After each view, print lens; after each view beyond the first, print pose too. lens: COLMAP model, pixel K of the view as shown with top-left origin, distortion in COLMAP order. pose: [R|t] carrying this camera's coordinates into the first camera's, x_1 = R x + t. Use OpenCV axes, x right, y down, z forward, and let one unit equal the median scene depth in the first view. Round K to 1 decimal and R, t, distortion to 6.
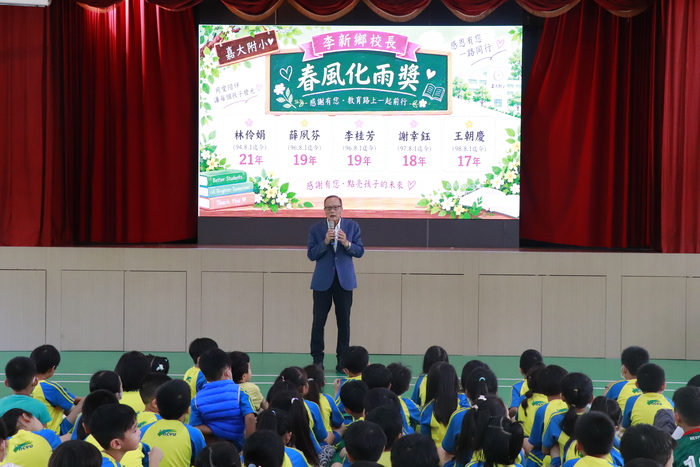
lens RADIAL K [[1137.2, 0, 350.0], [0, 1137.2, 233.5], [0, 0, 1]] dist [-0.343515, -0.014194]
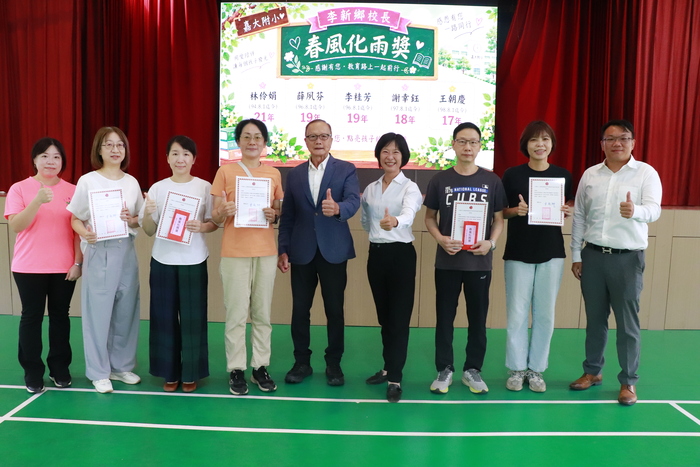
lens RADIAL K [[584.1, 0, 350.0], [0, 584.1, 233.5], [0, 0, 1]] dist [-0.001193, -0.000574]
pose [[0.999971, 0.007423, -0.001894, 0.002407], [-0.007296, 0.998185, 0.059770, 0.016829], [0.002334, -0.059755, 0.998210, 0.391277]]
